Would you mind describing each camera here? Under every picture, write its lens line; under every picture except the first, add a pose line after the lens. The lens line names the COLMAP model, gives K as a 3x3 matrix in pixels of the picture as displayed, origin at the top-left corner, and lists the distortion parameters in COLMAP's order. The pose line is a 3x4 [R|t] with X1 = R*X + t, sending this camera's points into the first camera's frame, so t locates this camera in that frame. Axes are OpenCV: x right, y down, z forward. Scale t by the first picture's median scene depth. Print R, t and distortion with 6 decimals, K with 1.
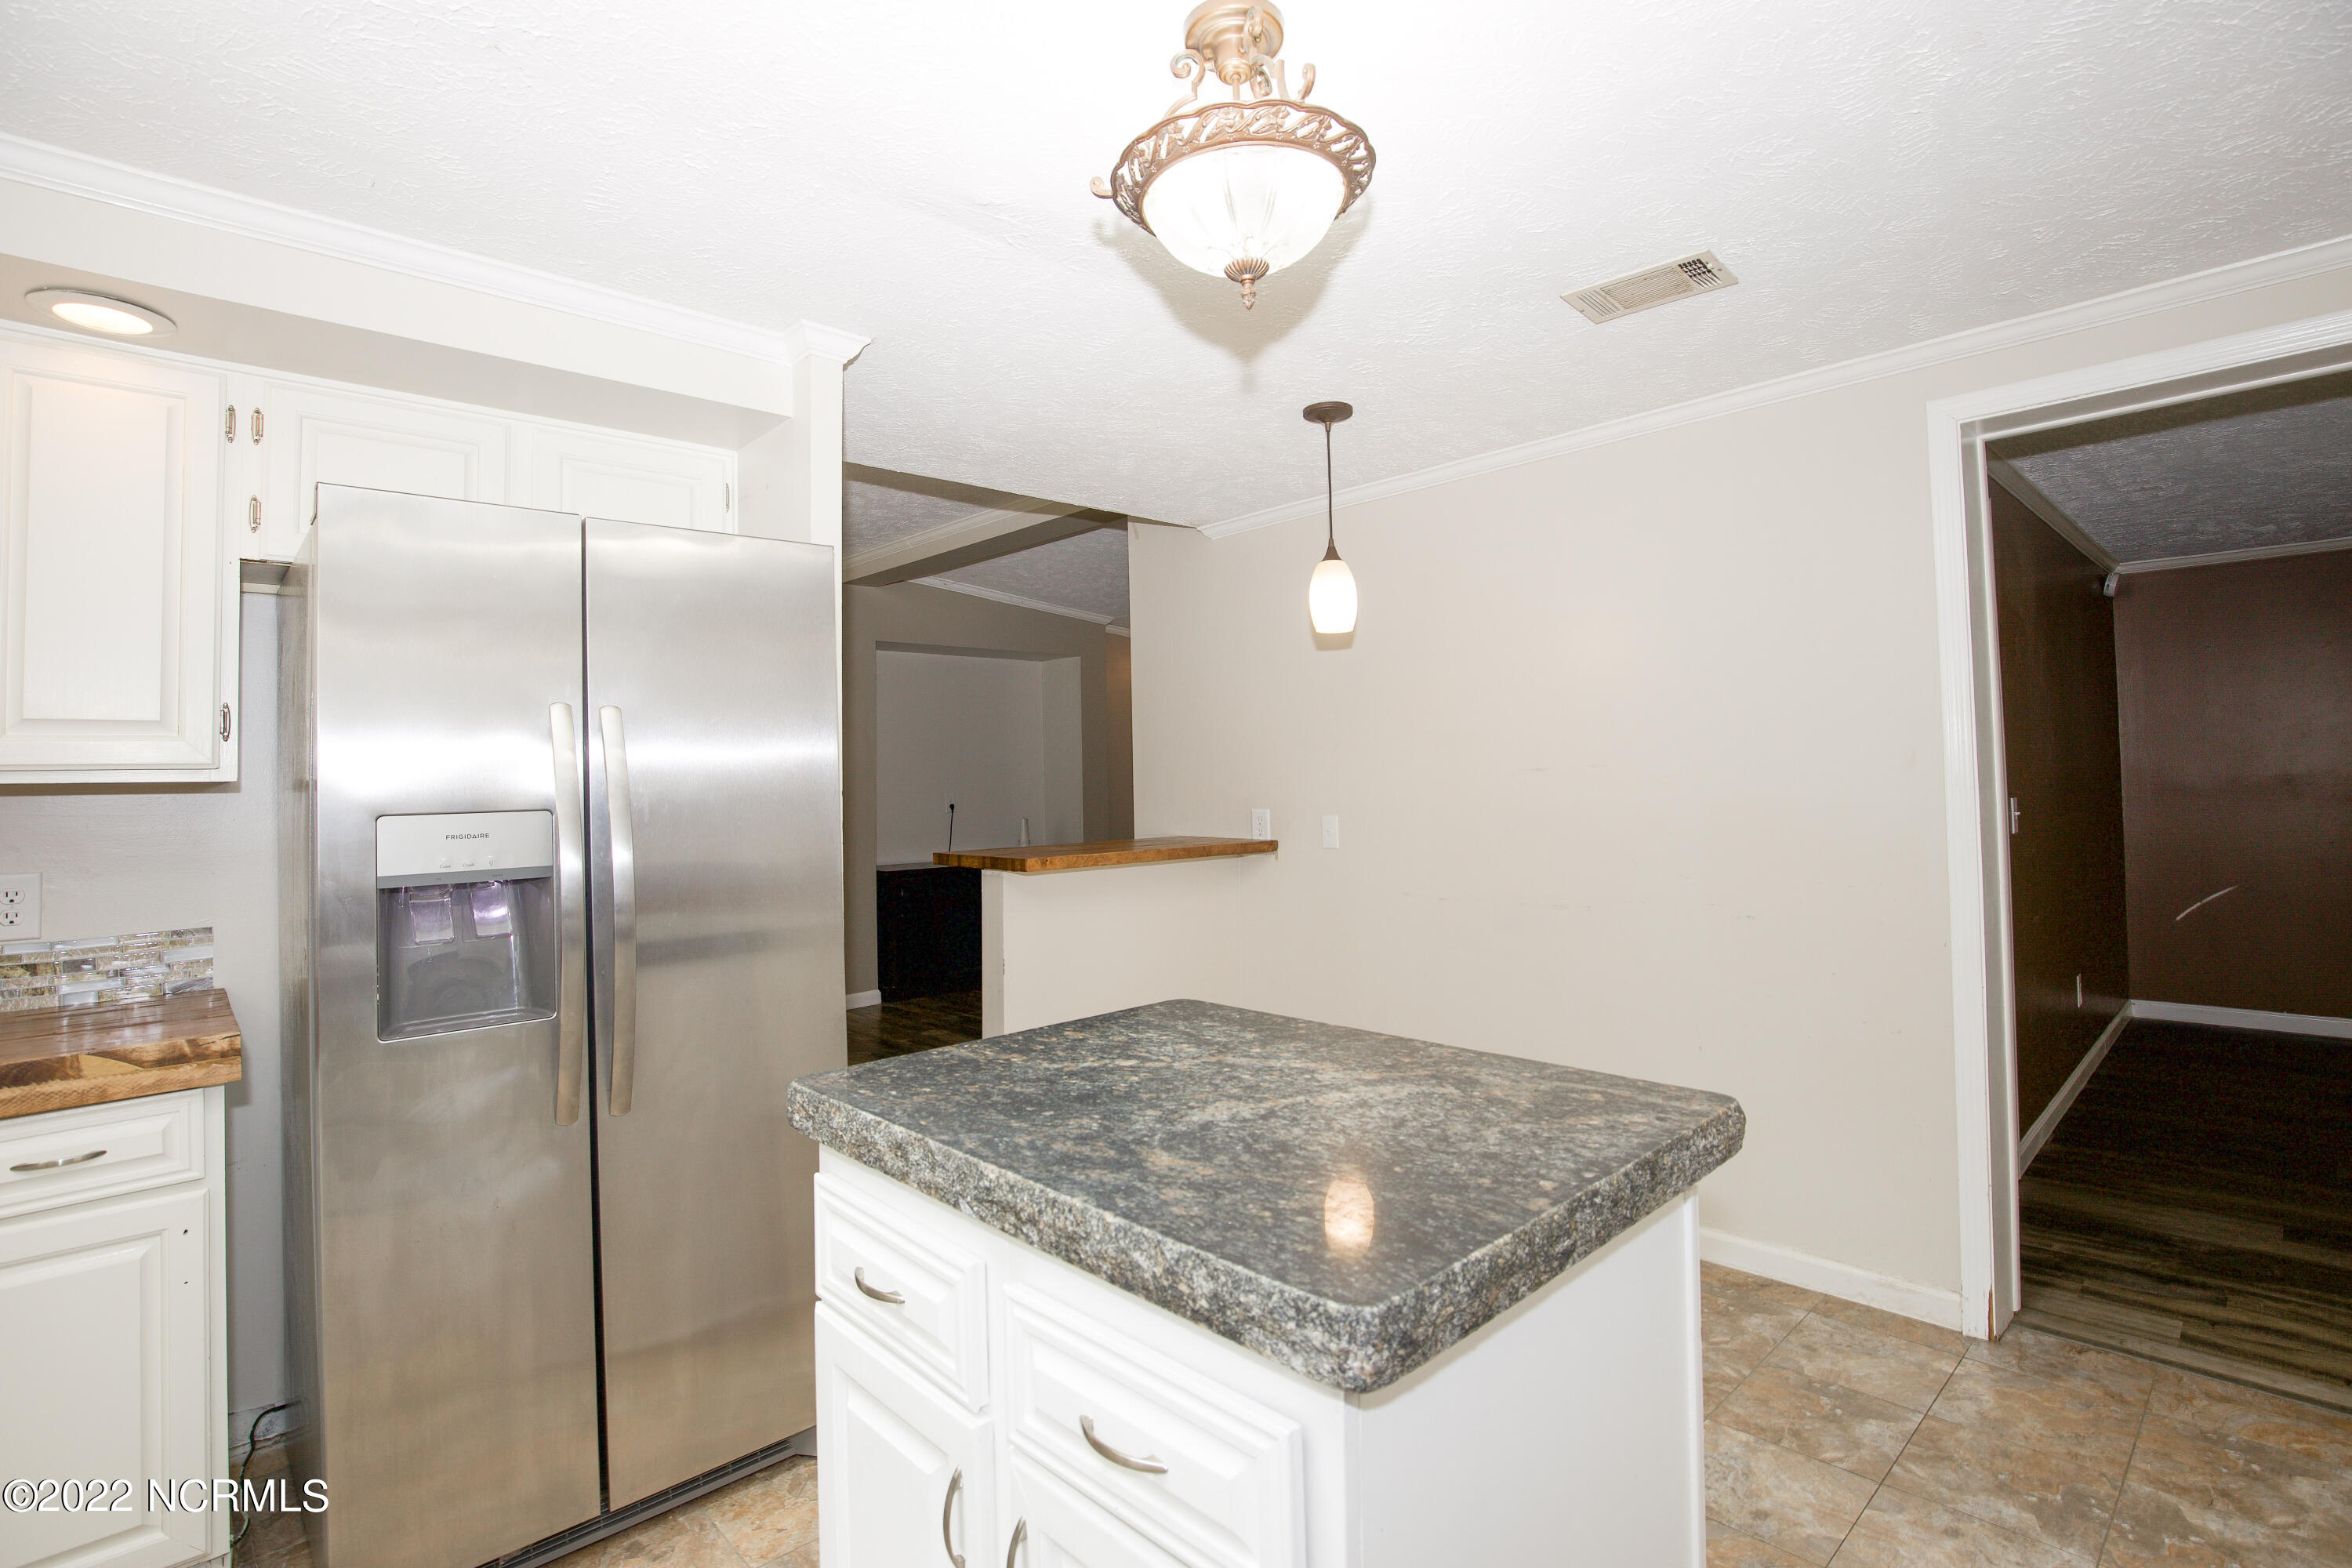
lens RADIAL K [[1103.7, 0, 1163.8], [0, 1103.7, 765.6], [0, 0, 1]] dist [-0.030147, 0.003439]
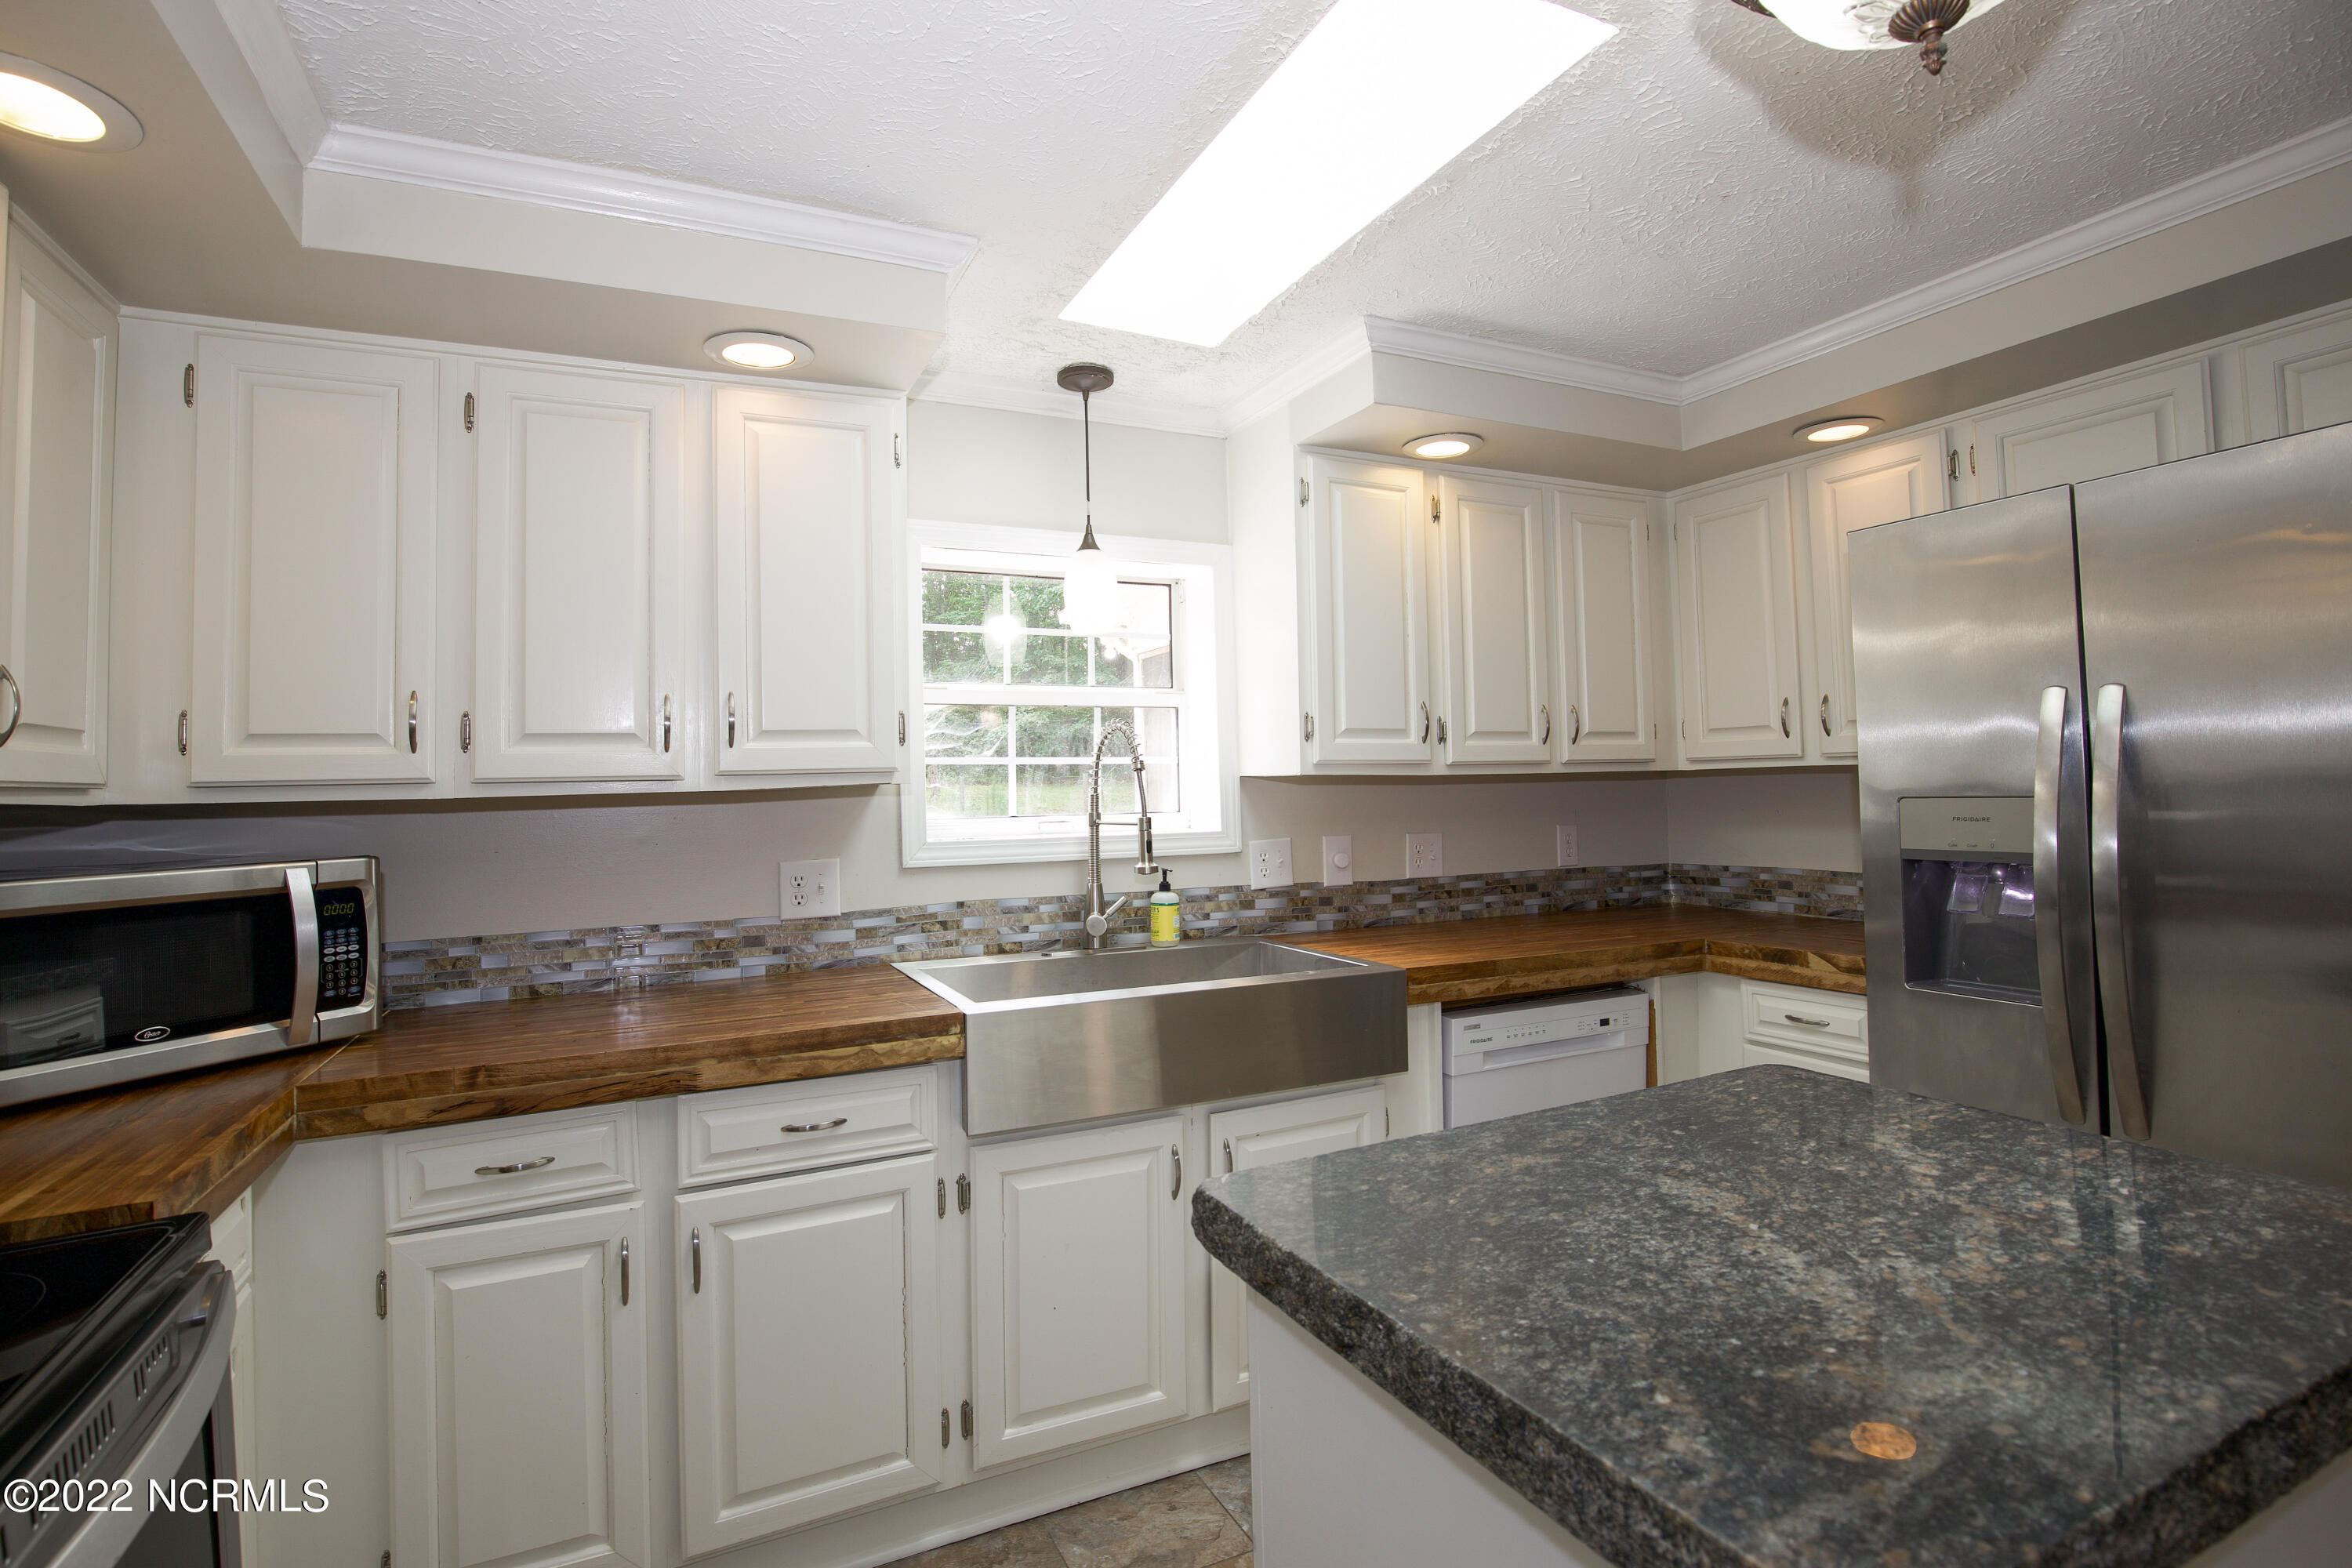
lens RADIAL K [[1103.7, 0, 1174.6], [0, 1103.7, 780.9], [0, 0, 1]] dist [-0.030147, 0.003439]
pose [[-0.293530, 0.023000, -0.955673, 1.030144], [0.050572, 0.998684, 0.008502, -0.036156], [0.954611, -0.045835, -0.294307, 0.923877]]
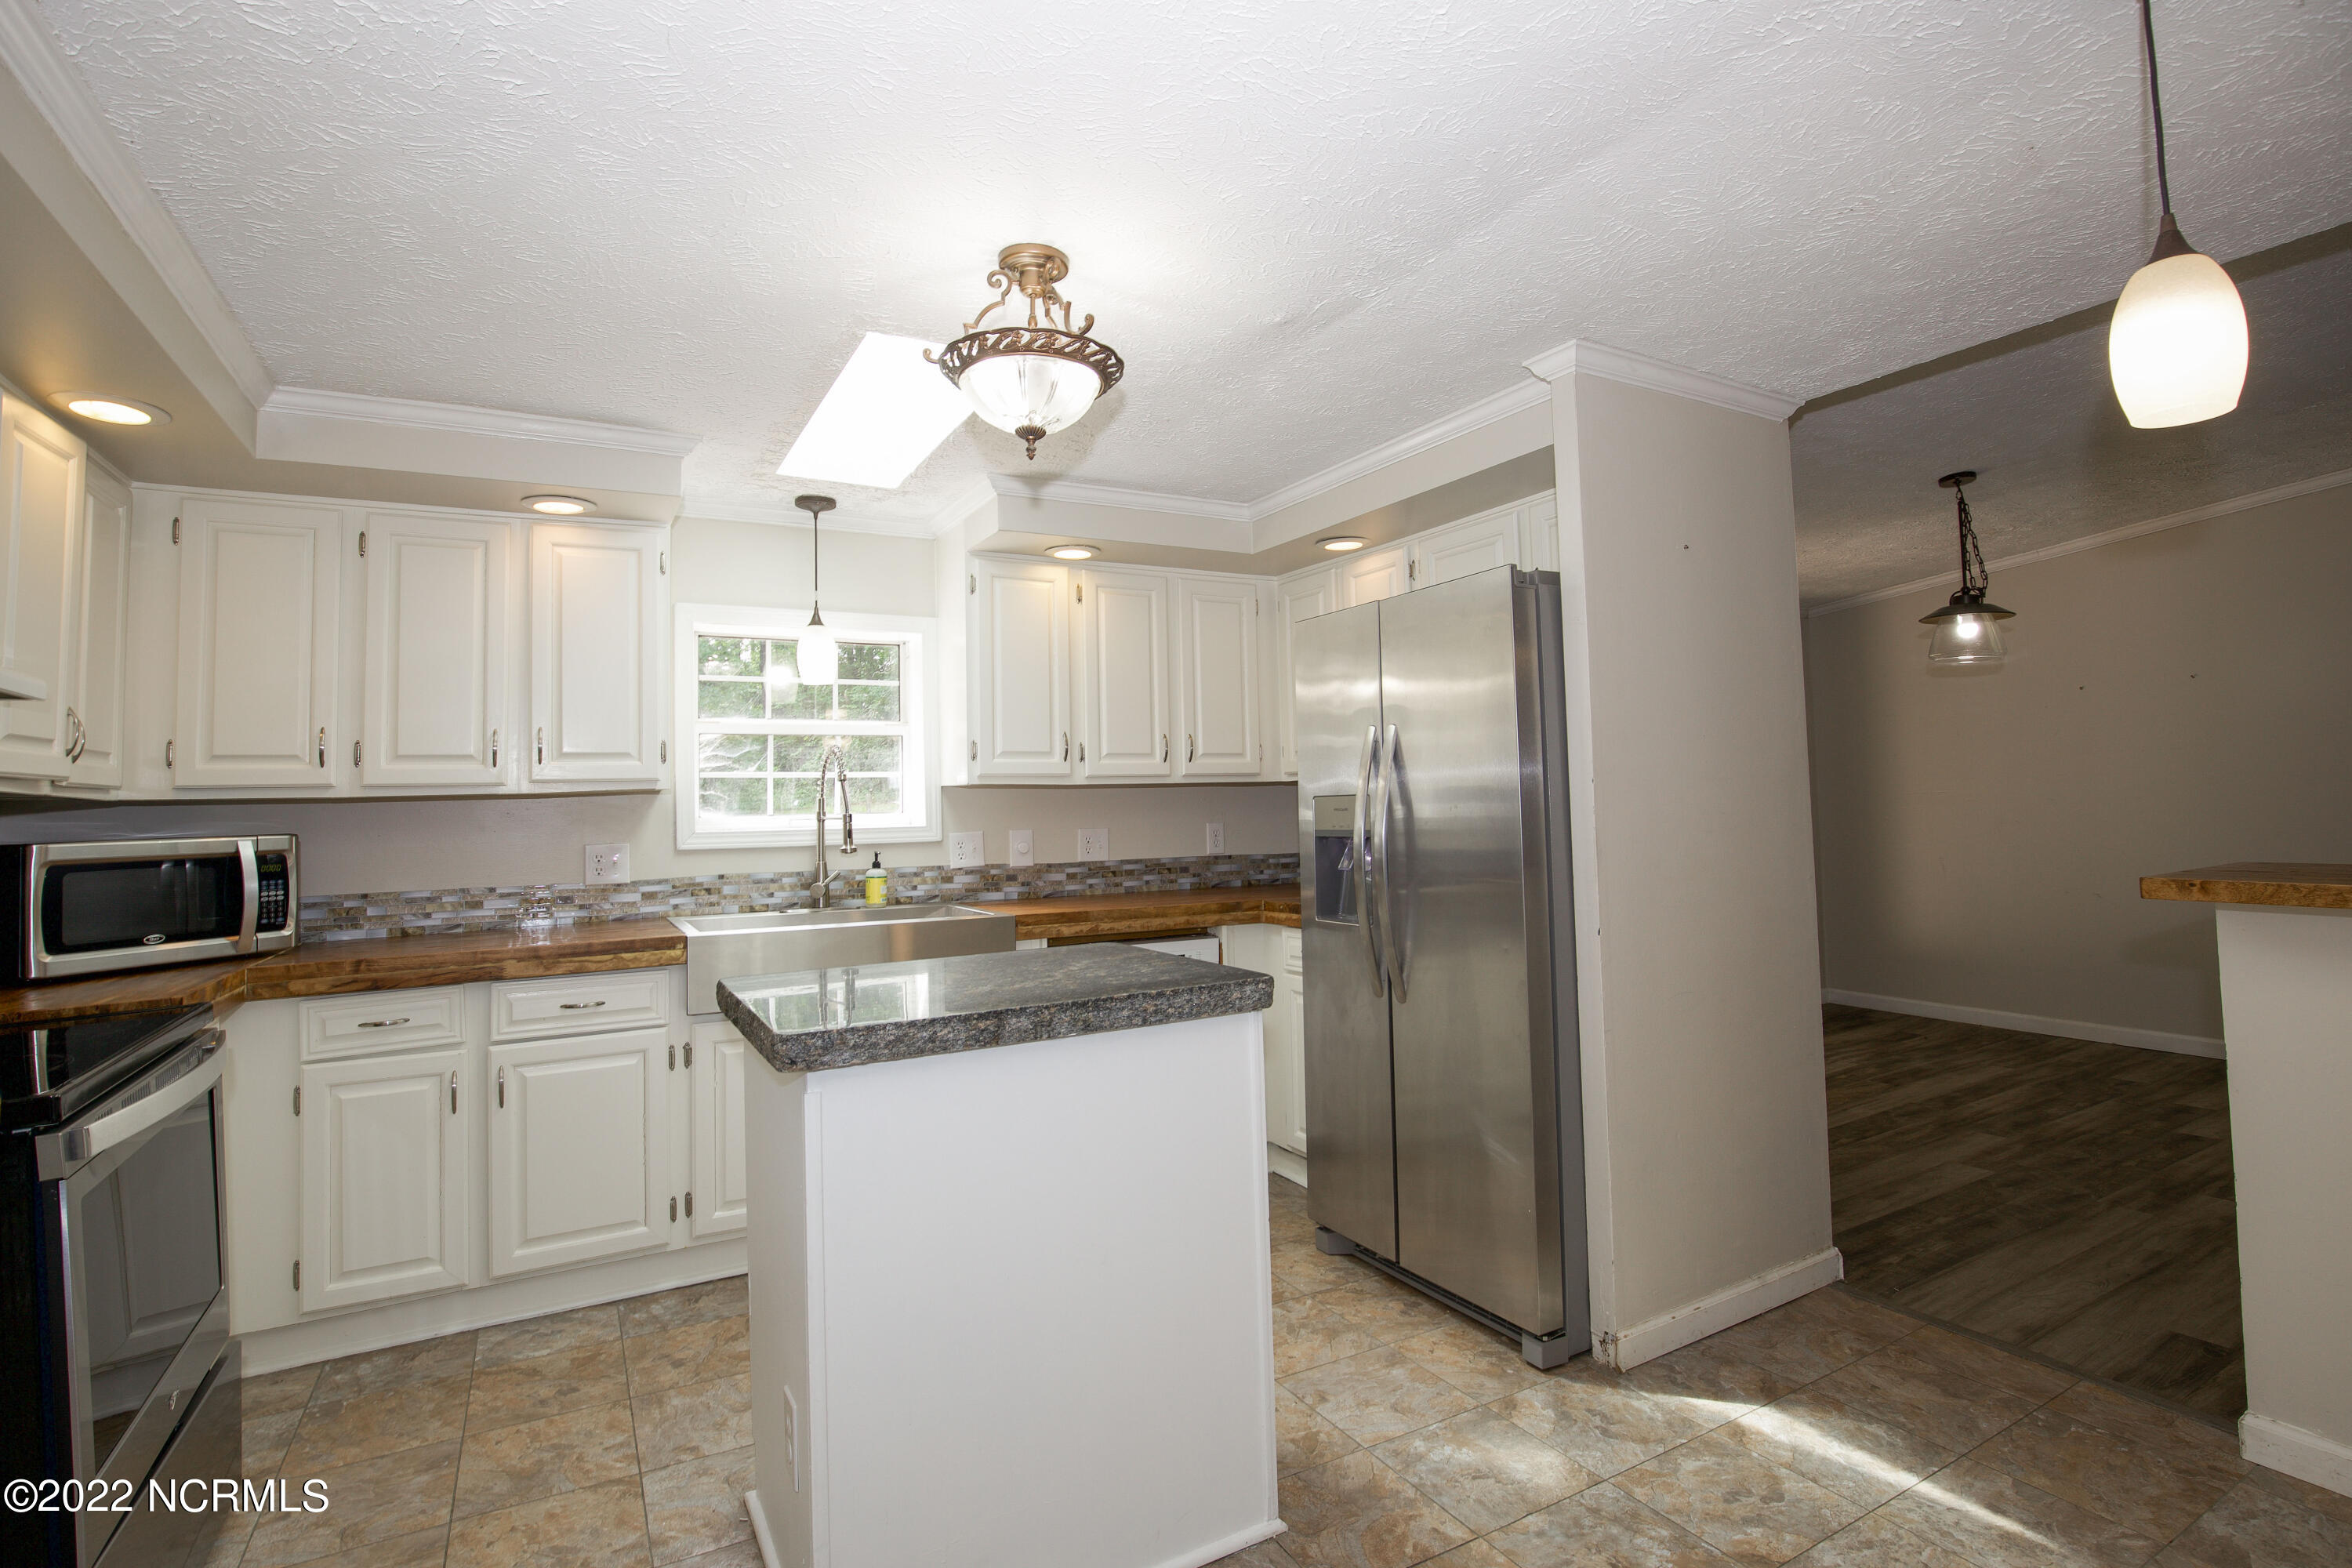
lens RADIAL K [[1103.7, 0, 1166.8], [0, 1103.7, 774.5], [0, 0, 1]] dist [-0.030147, 0.003439]
pose [[-0.236930, 0.000828, -0.971526, 1.788496], [0.052296, 0.998561, -0.011903, 0.026717], [0.970118, -0.053627, -0.236632, 1.855811]]
